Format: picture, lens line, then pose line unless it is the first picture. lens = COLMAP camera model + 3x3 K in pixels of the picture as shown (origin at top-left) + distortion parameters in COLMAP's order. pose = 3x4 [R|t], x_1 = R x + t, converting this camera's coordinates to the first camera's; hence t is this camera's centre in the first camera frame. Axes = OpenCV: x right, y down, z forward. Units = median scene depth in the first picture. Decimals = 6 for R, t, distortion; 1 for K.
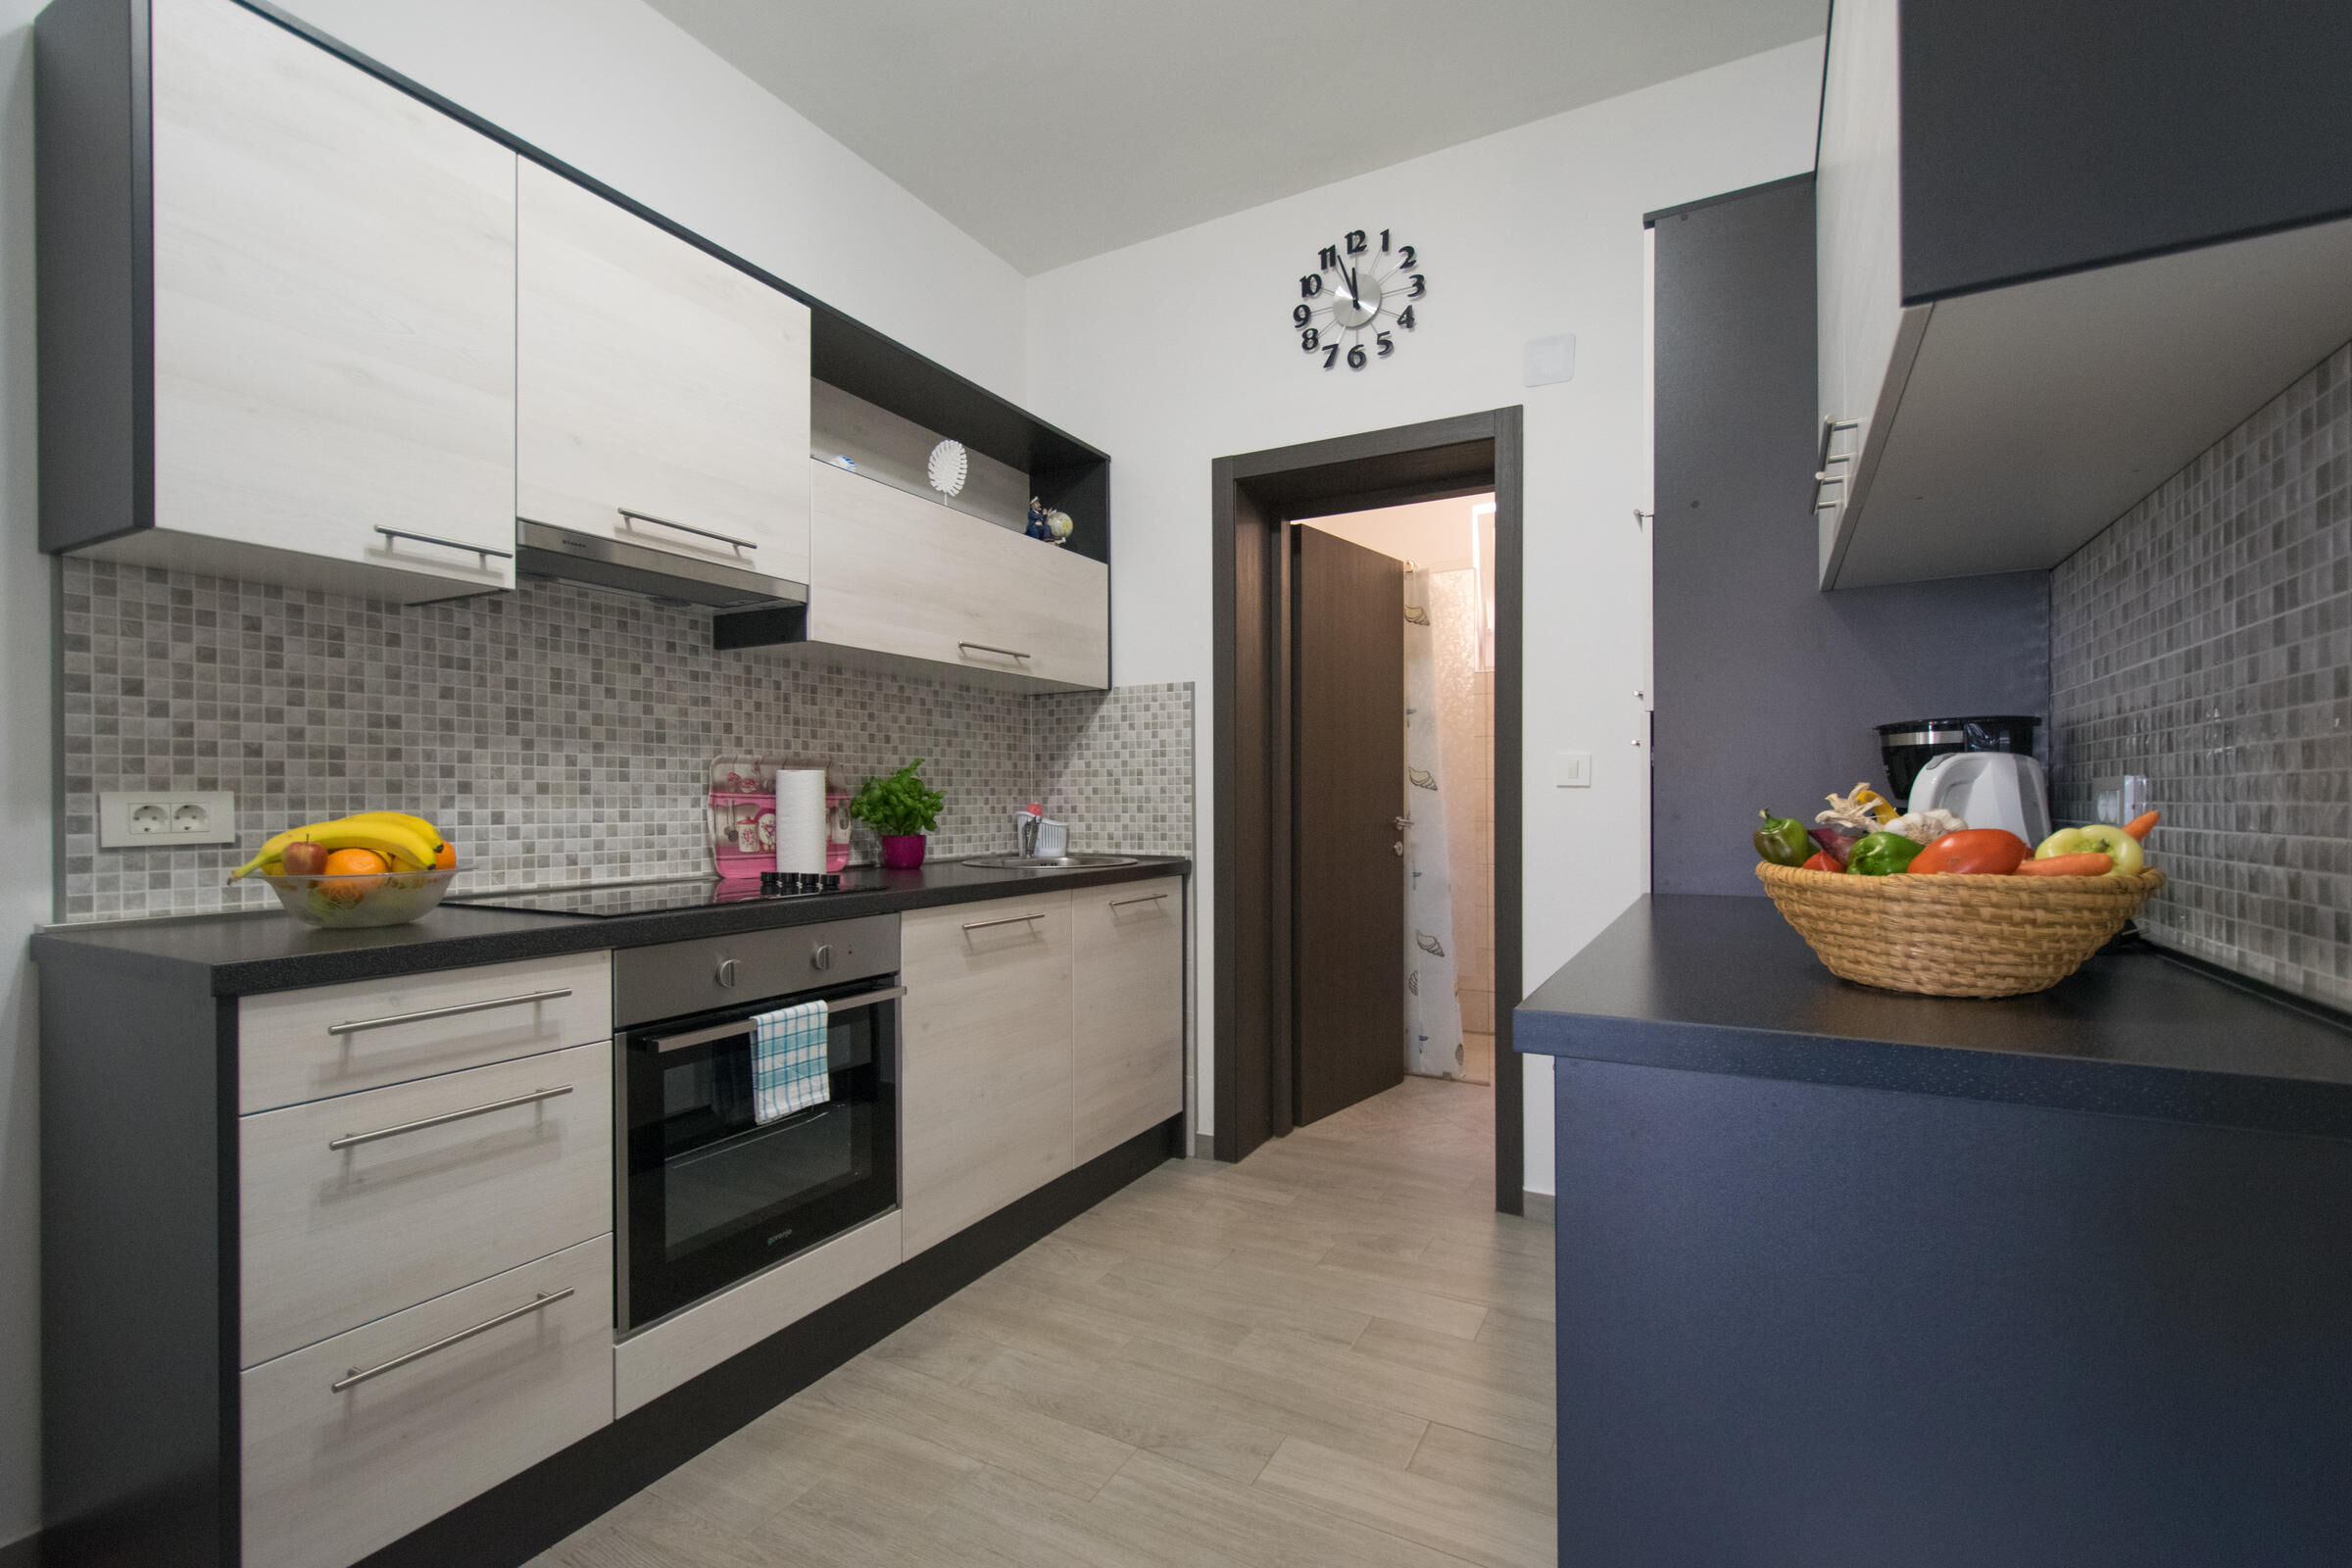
lens RADIAL K [[1024.3, 0, 1174.8], [0, 1024.3, 807.7], [0, 0, 1]] dist [0.001355, -0.000007]
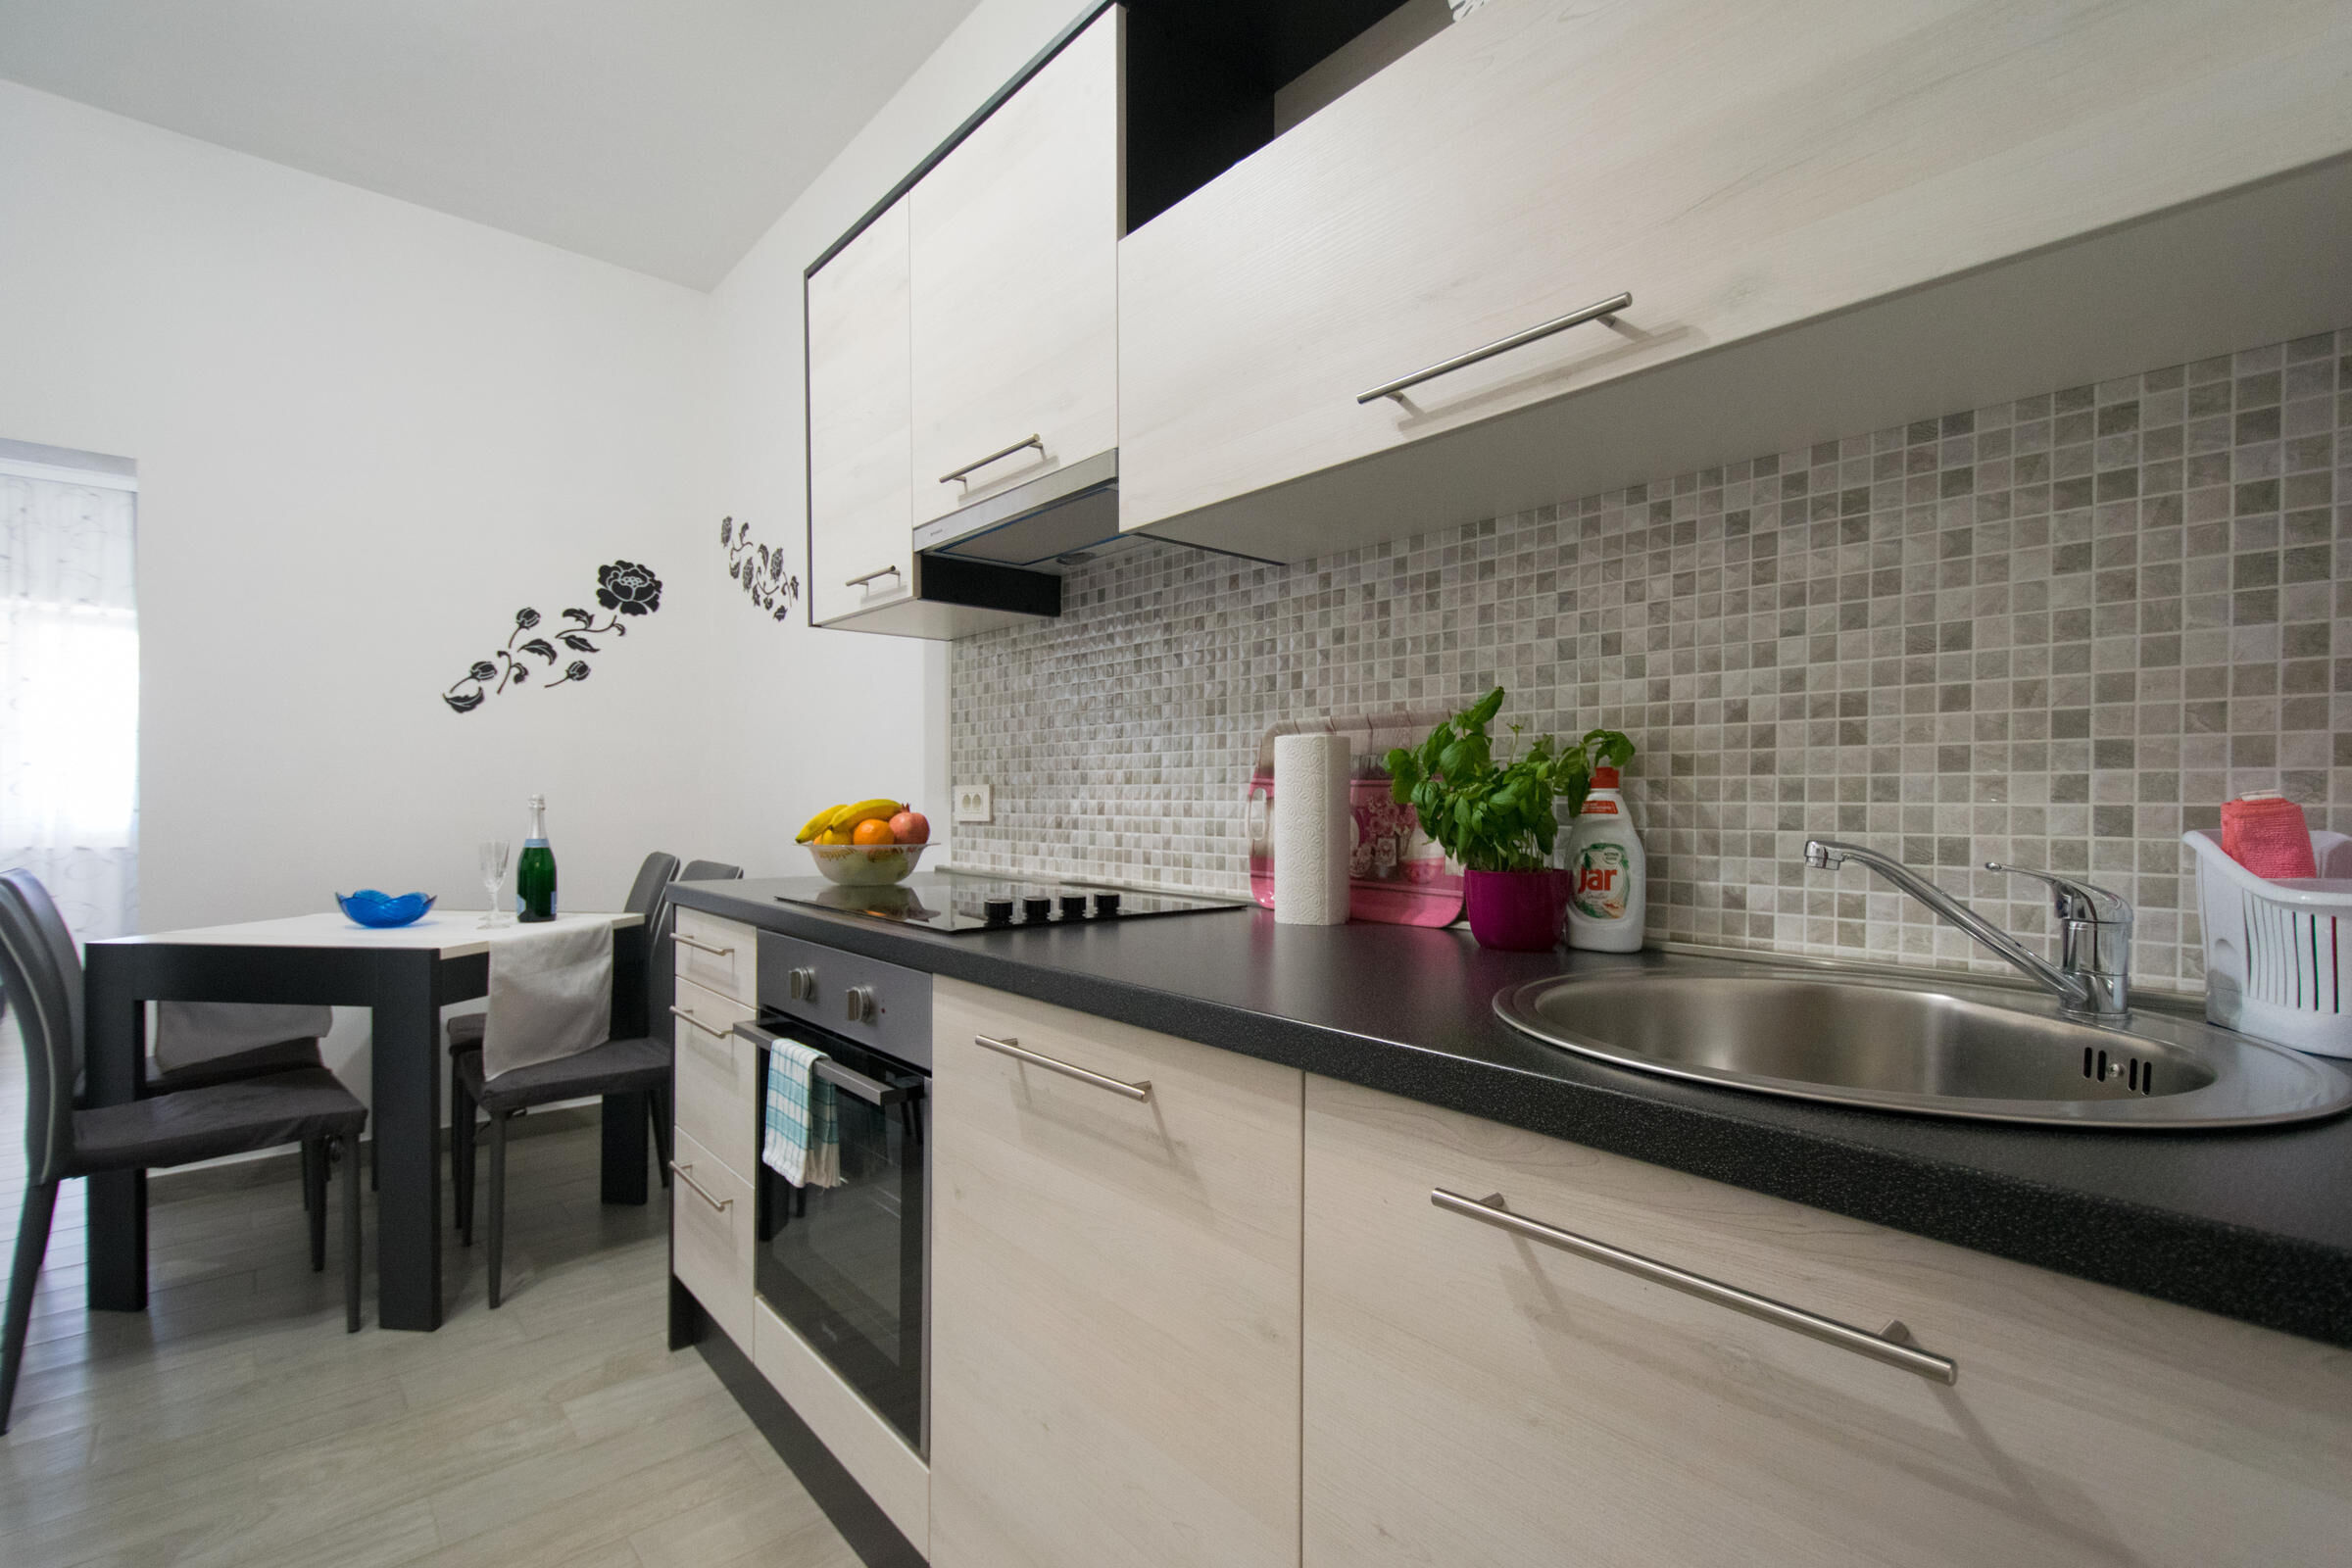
lens RADIAL K [[1068.9, 0, 1180.6], [0, 1068.9, 808.1], [0, 0, 1]] dist [0.009443, -0.010077]
pose [[-0.340078, 0.013921, -0.940294, 0.208077], [-0.004893, 0.999851, 0.016572, -0.005835], [0.940384, 0.010237, -0.339959, 1.038239]]
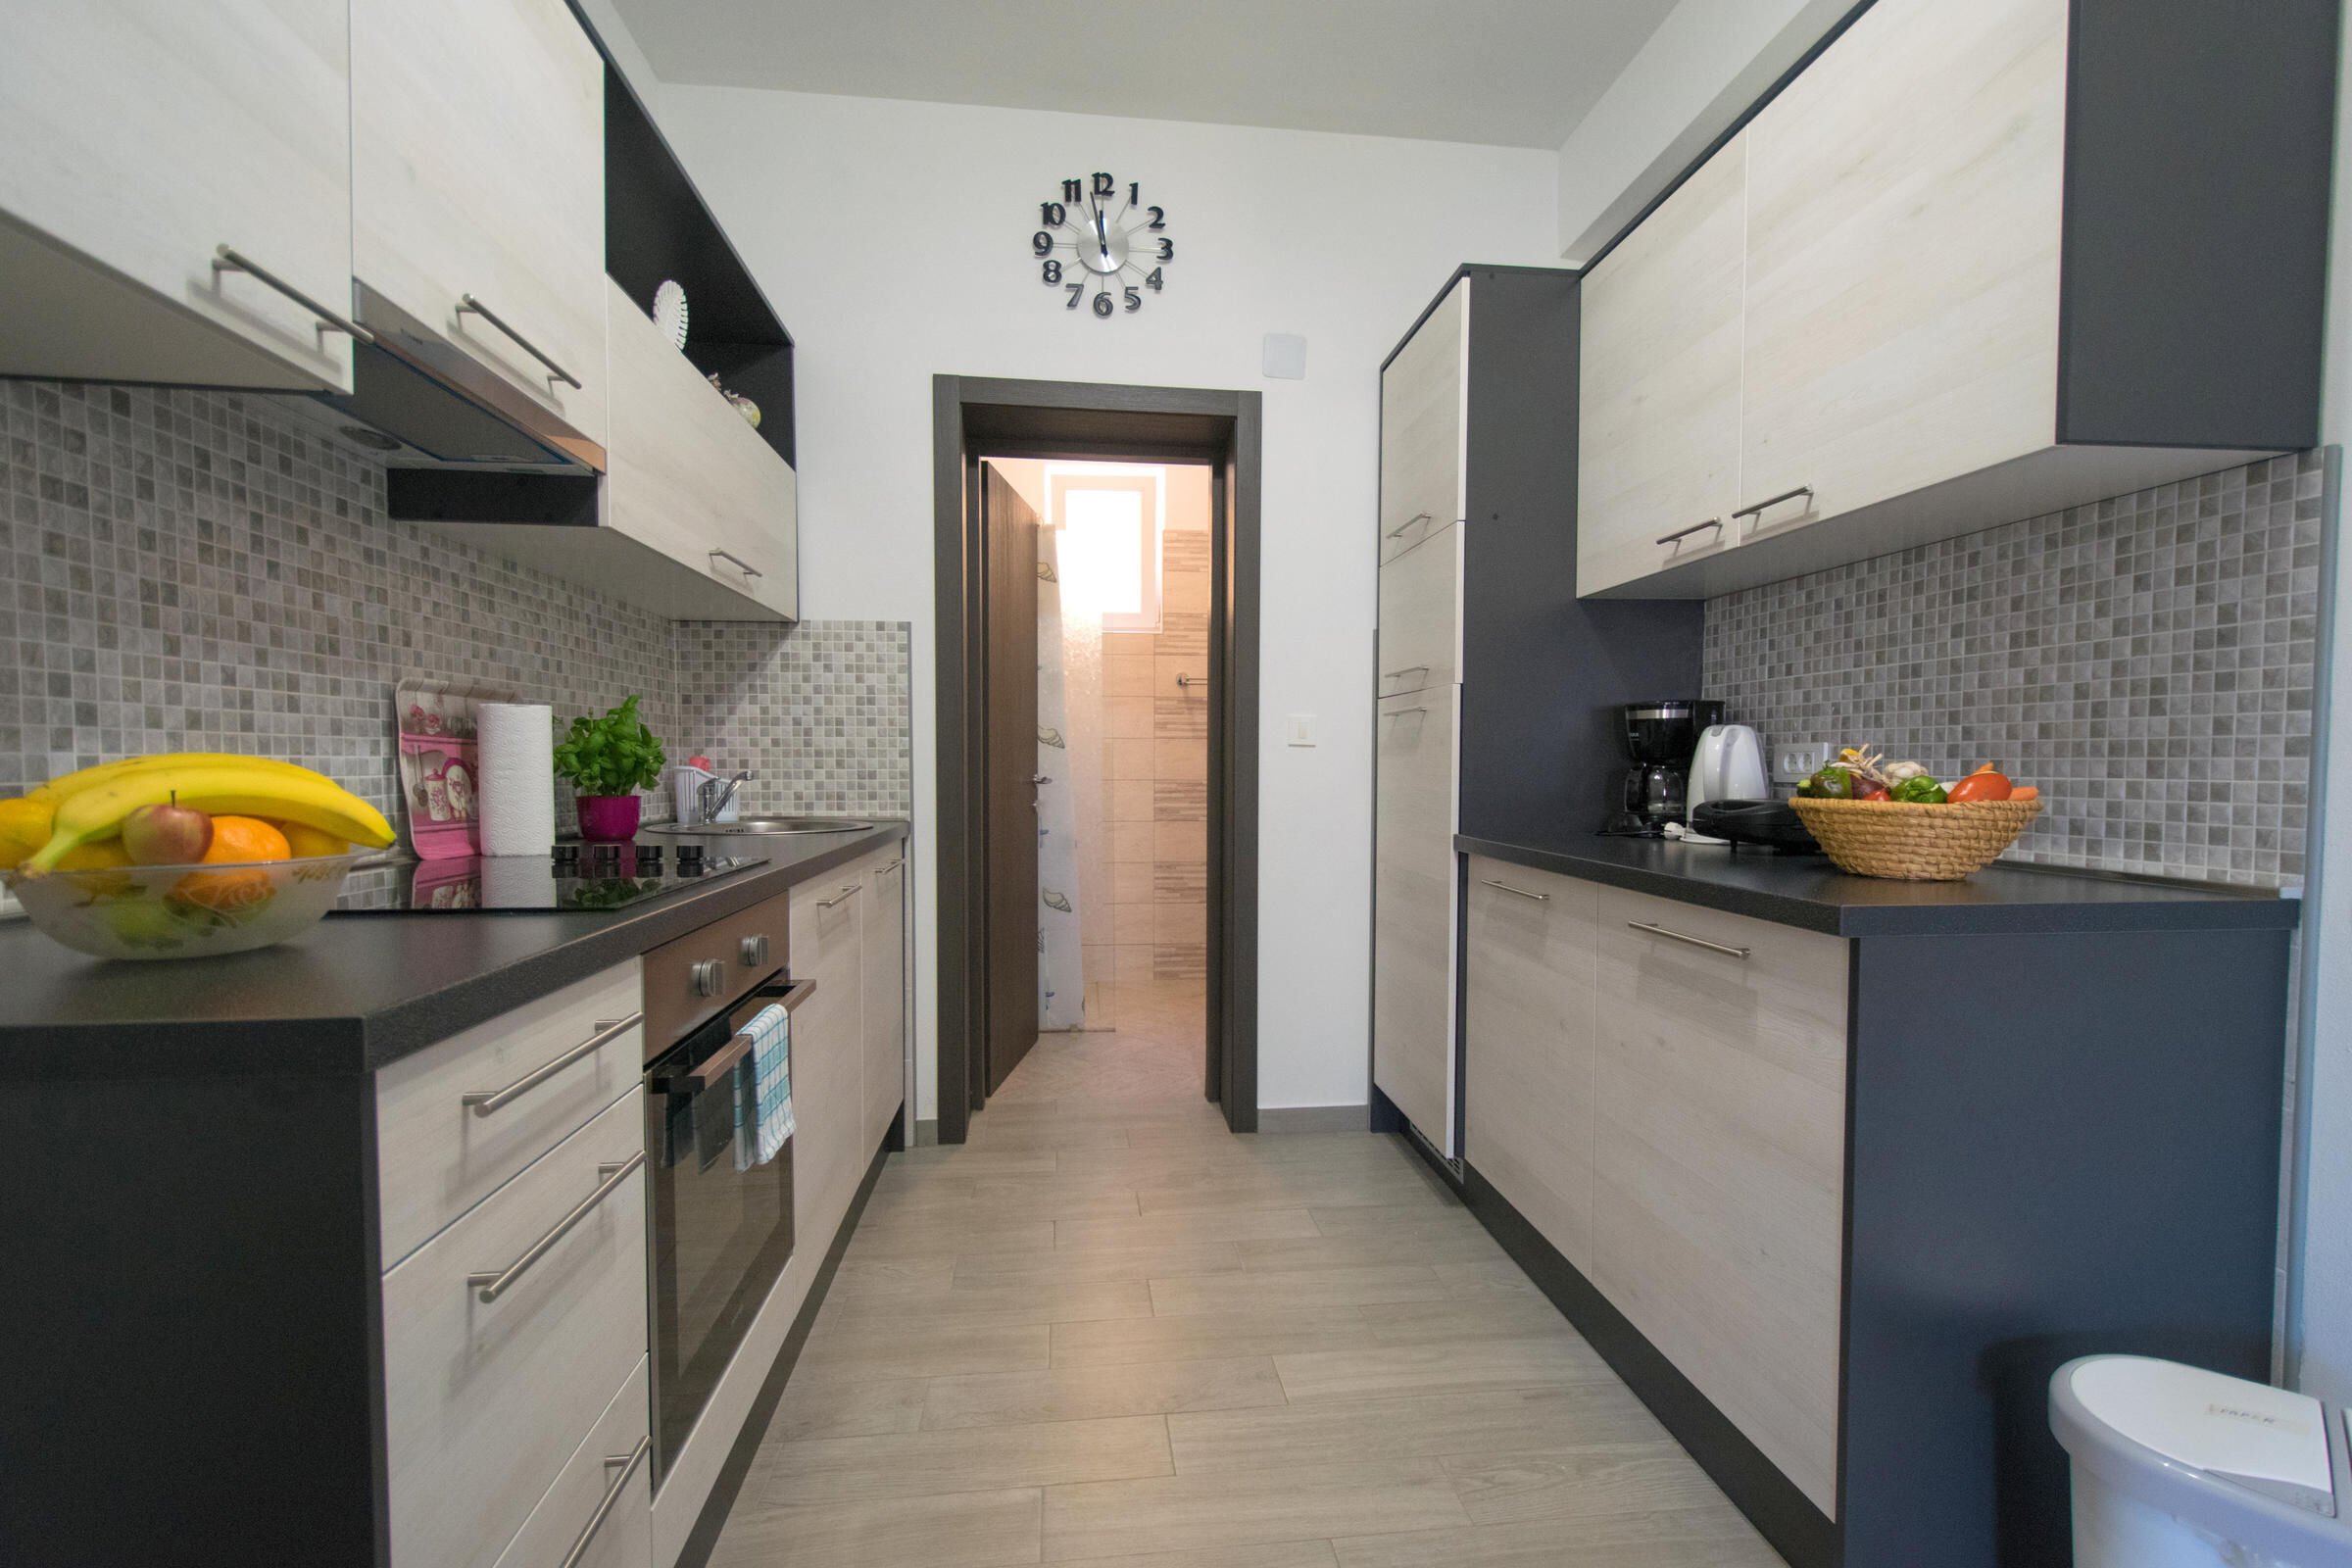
lens RADIAL K [[1068.9, 0, 1180.6], [0, 1068.9, 808.1], [0, 0, 1]] dist [0.009443, -0.010077]
pose [[0.814329, -0.017775, 0.580131, -0.385720], [-0.003130, 0.999382, 0.035015, 0.007014], [-0.580395, -0.030329, 0.813770, 0.112862]]
